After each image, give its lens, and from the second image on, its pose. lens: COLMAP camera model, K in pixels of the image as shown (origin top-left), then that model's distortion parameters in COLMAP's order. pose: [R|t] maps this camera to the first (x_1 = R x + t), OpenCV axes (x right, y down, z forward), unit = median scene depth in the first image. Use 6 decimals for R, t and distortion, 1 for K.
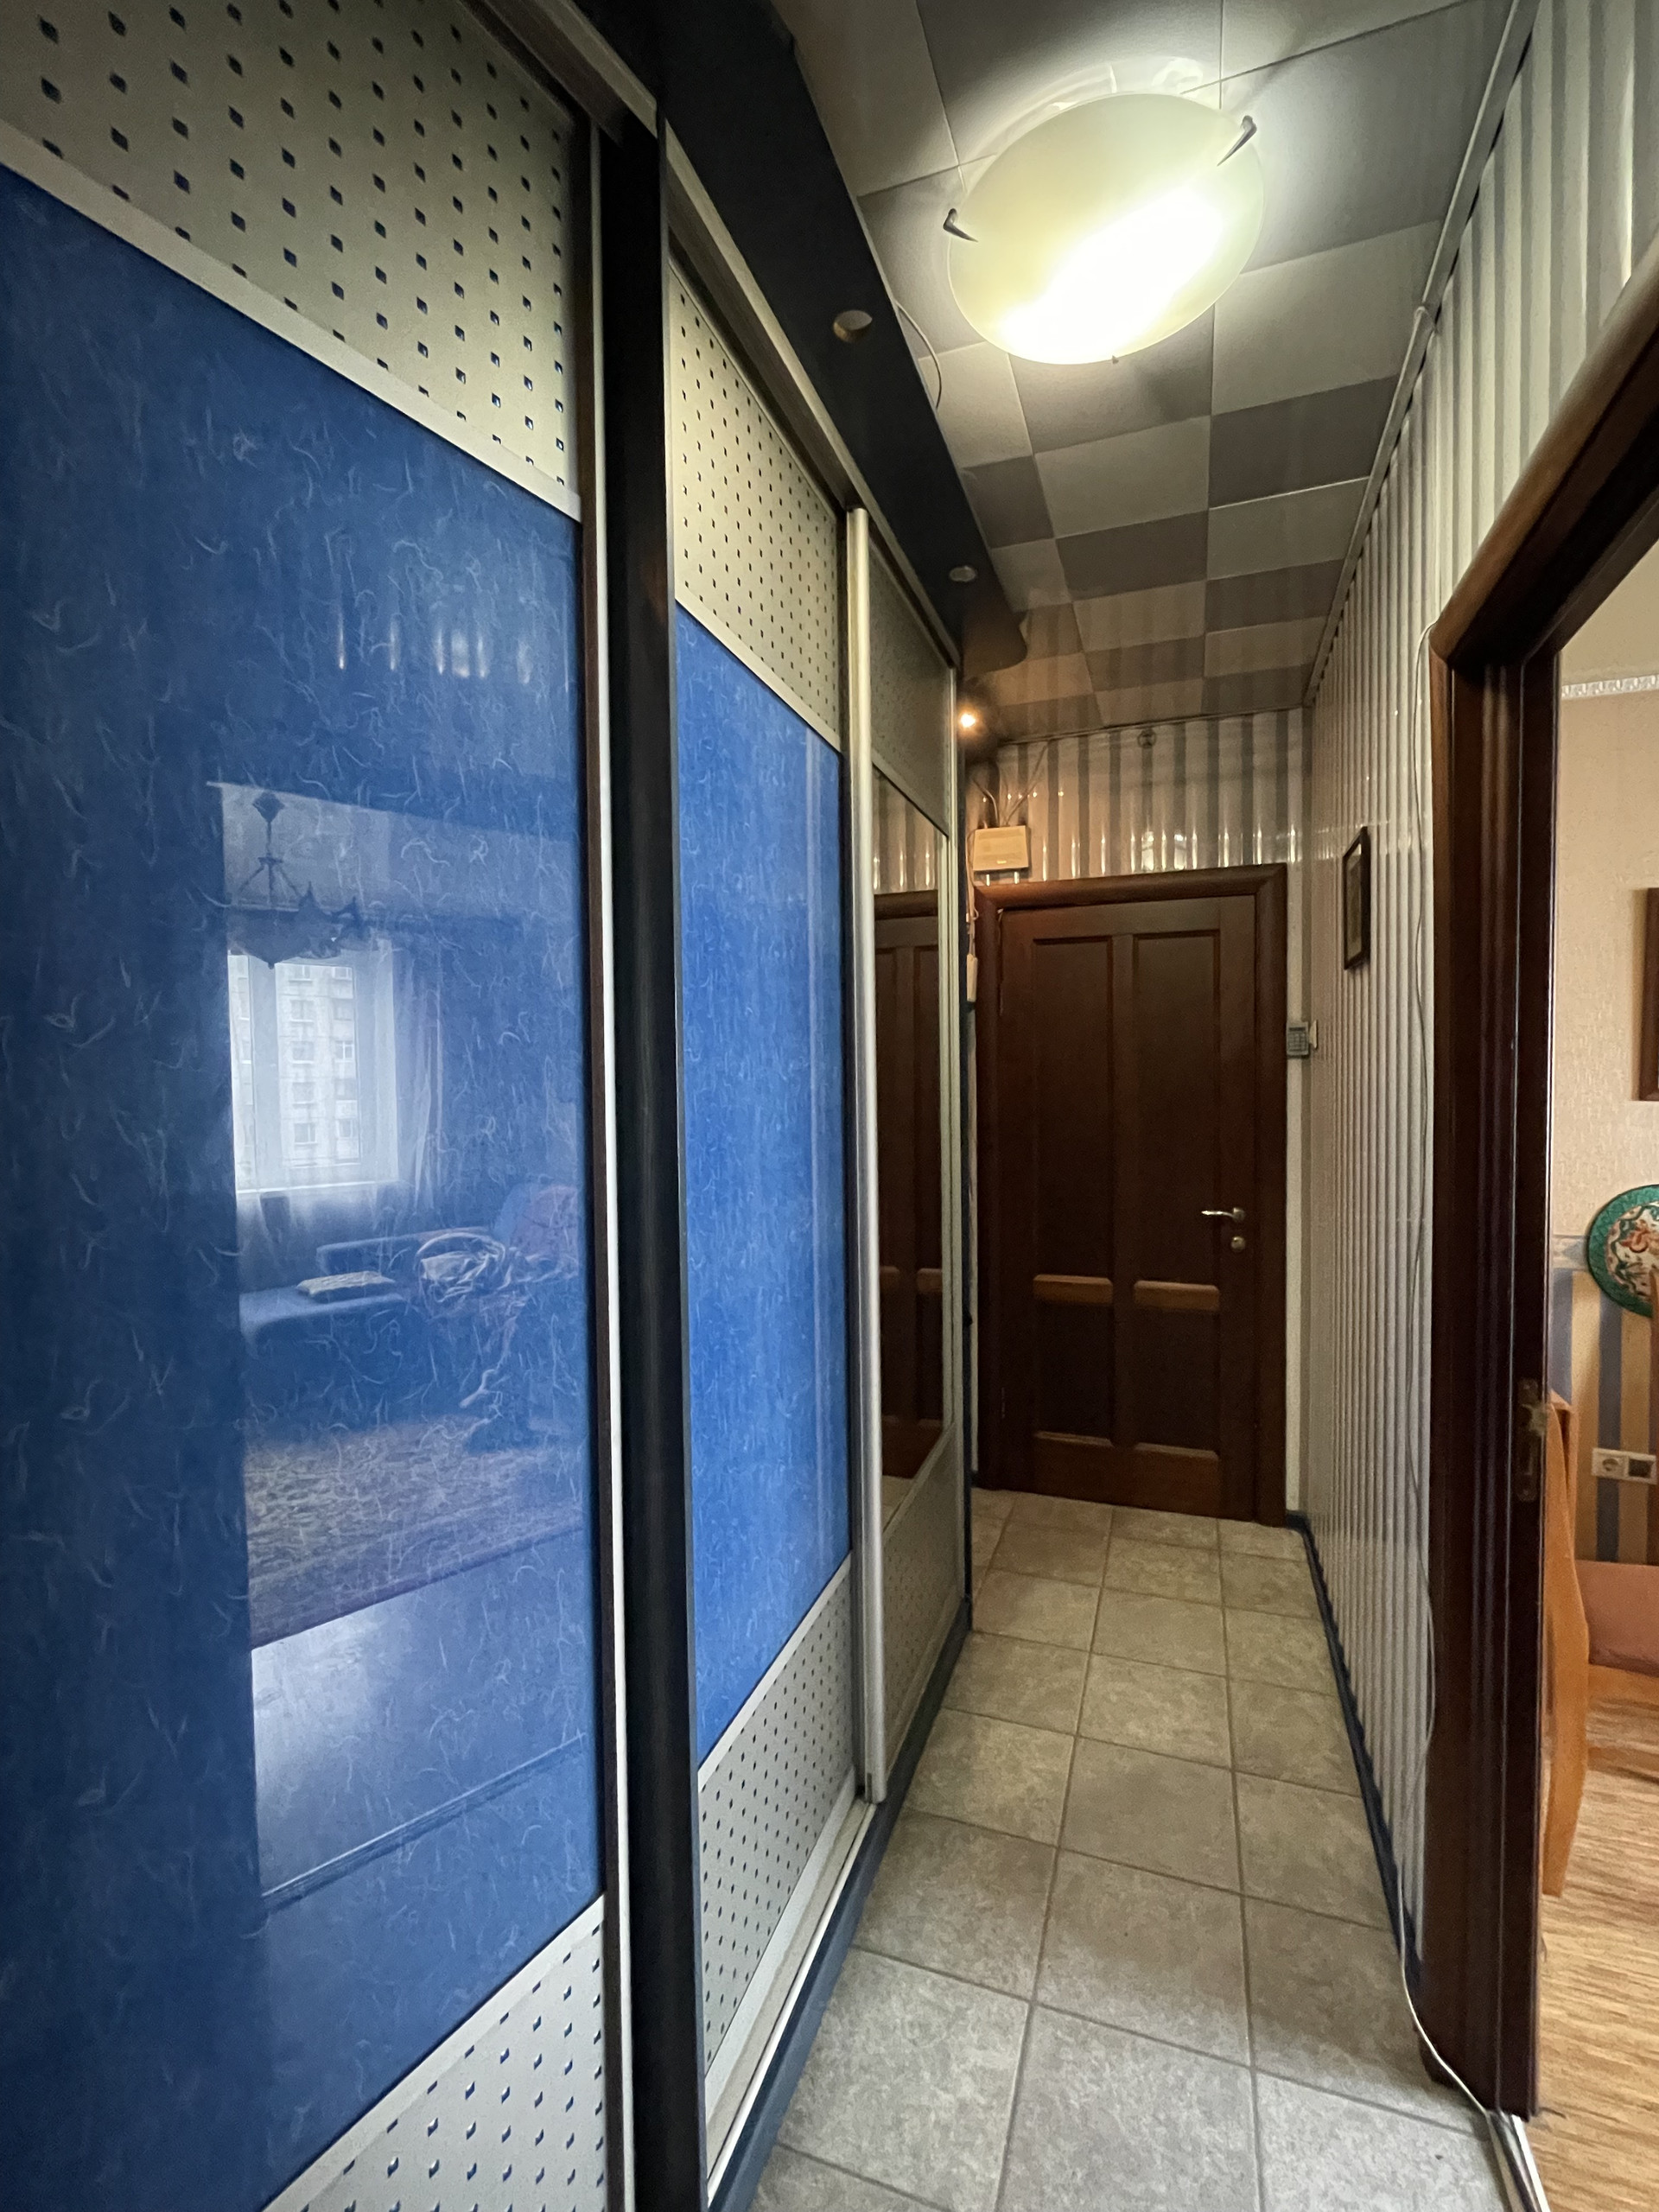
lens RADIAL K [[976.9, 0, 829.7], [0, 976.9, 1108.4], [0, 0, 1]] dist [0.002120, -0.000355]
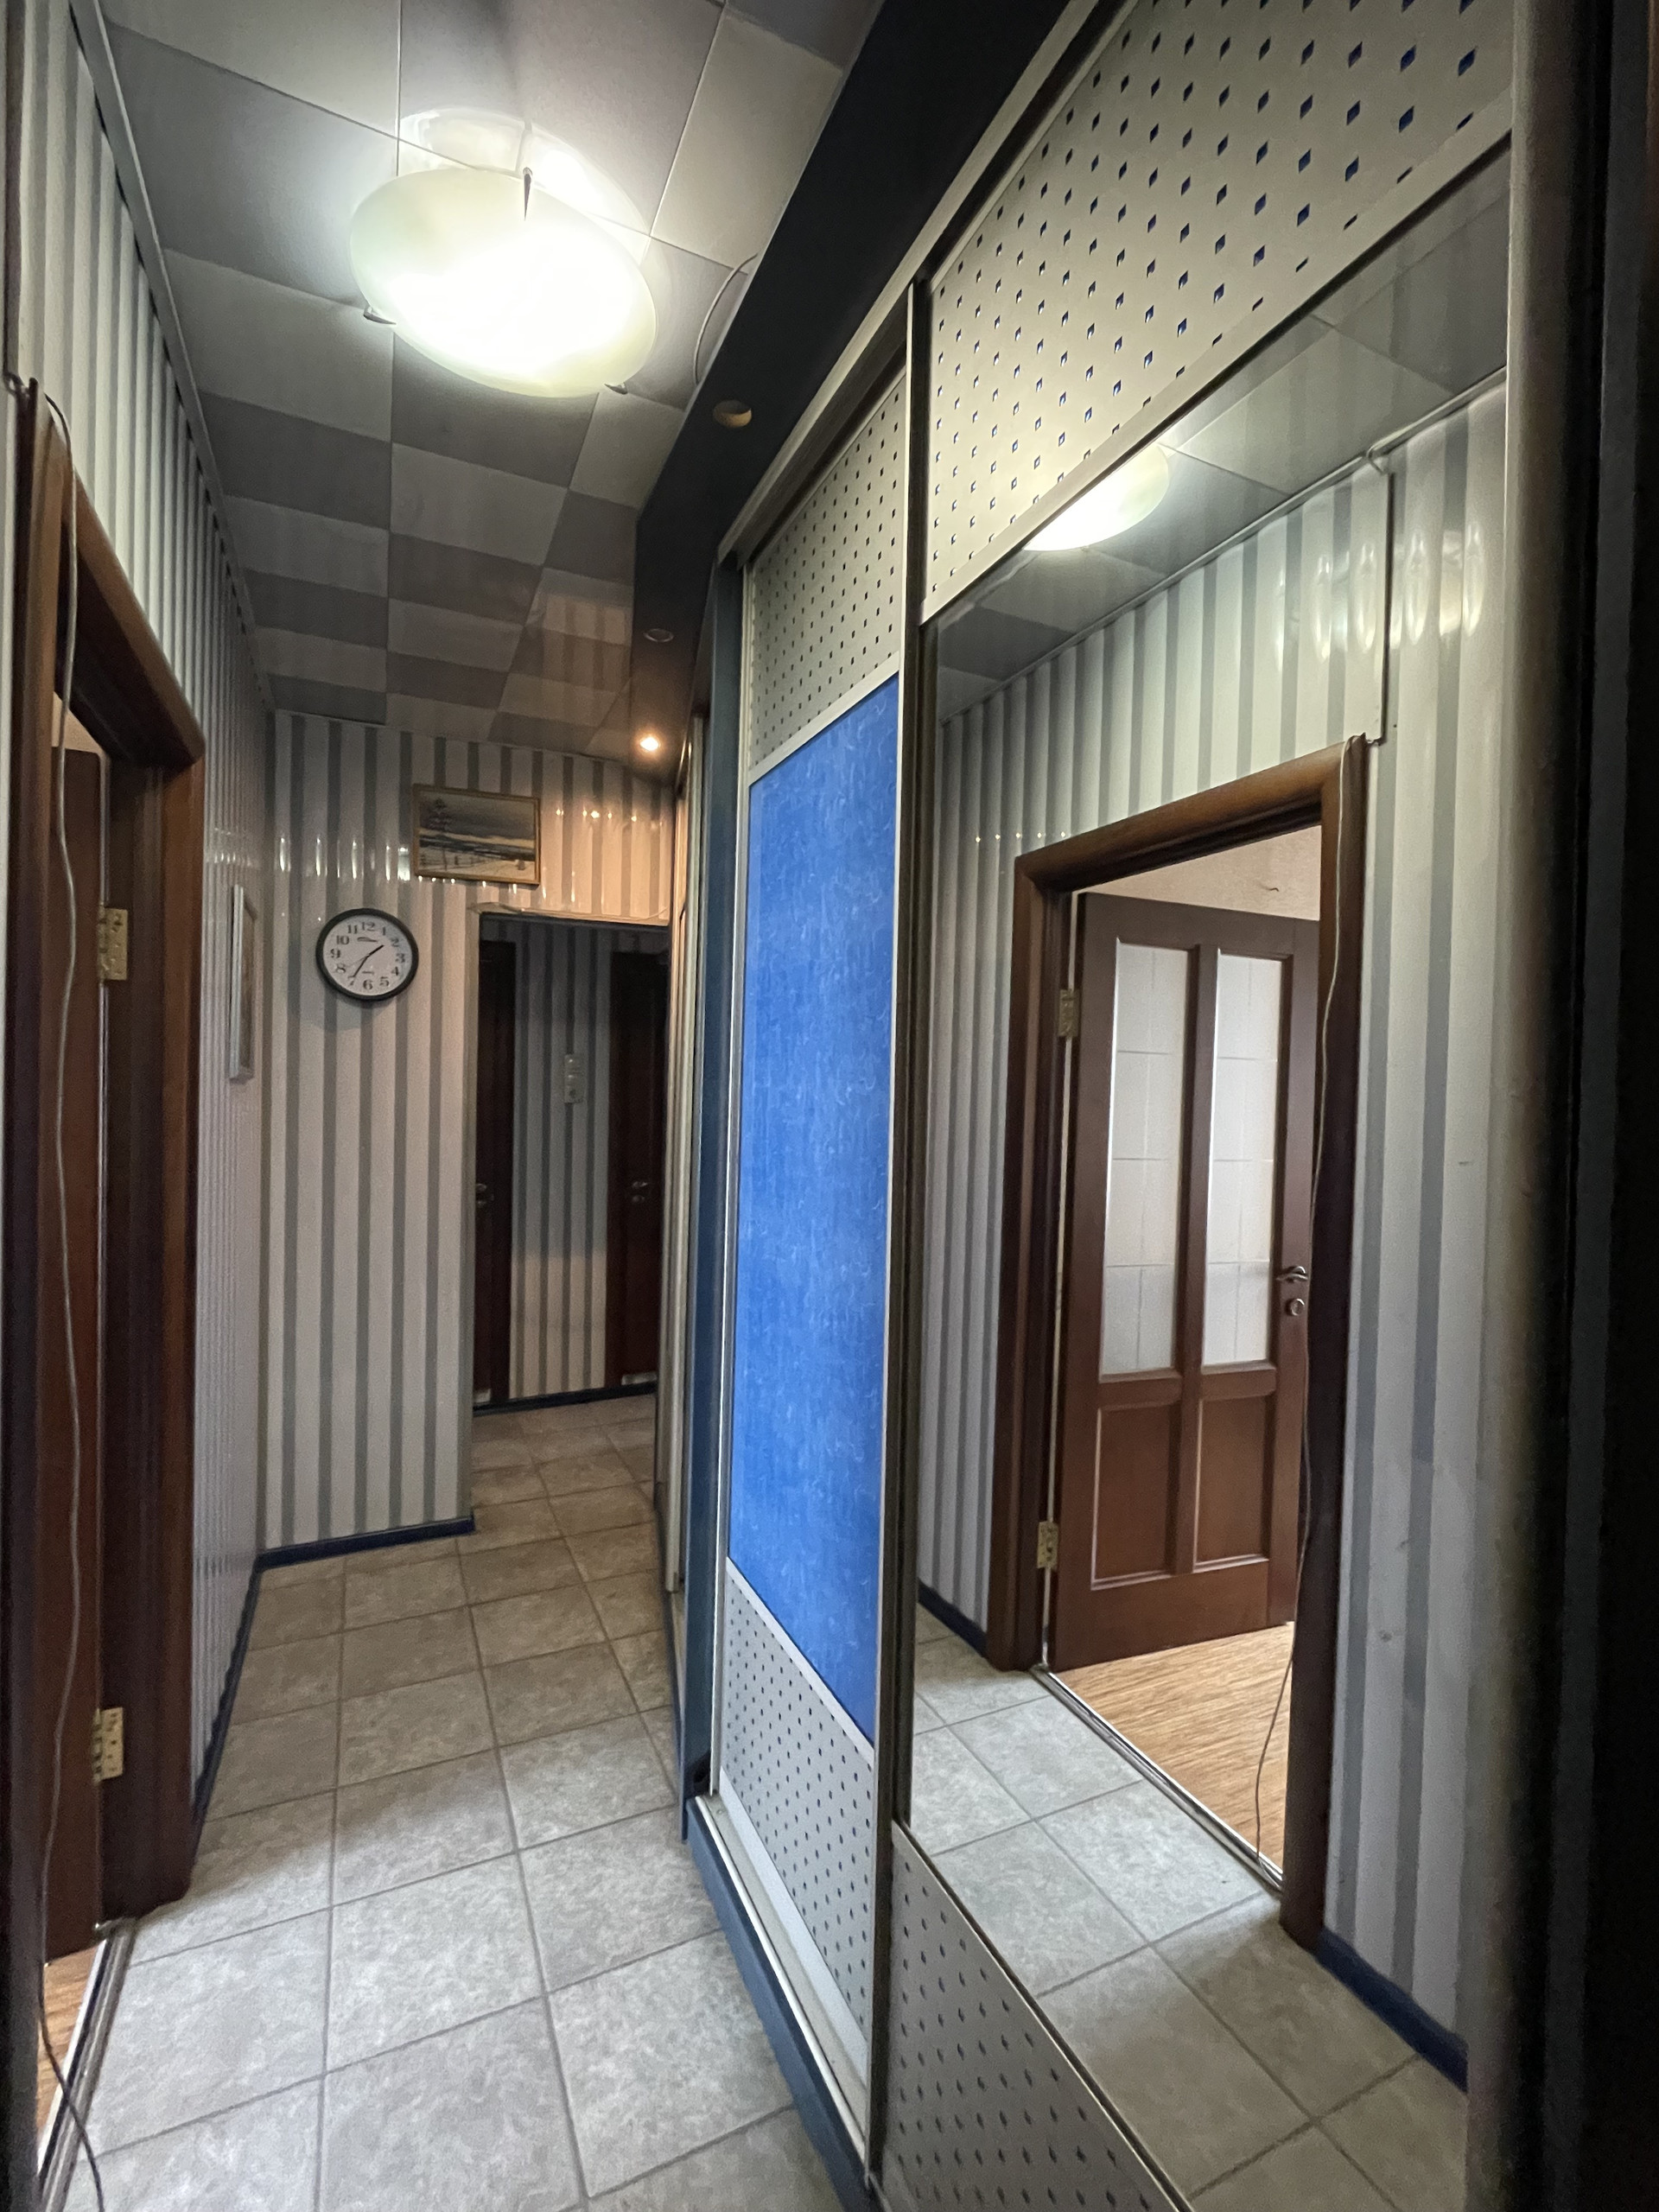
lens RADIAL K [[976.9, 0, 827.9], [0, 976.9, 1111.1], [0, 0, 1]] dist [0.002120, -0.000355]
pose [[-0.706670, 0.001838, -0.707541, 0.699515], [-0.036202, 0.998593, 0.038752, -0.063564], [0.706617, 0.052999, -0.705609, 1.813122]]
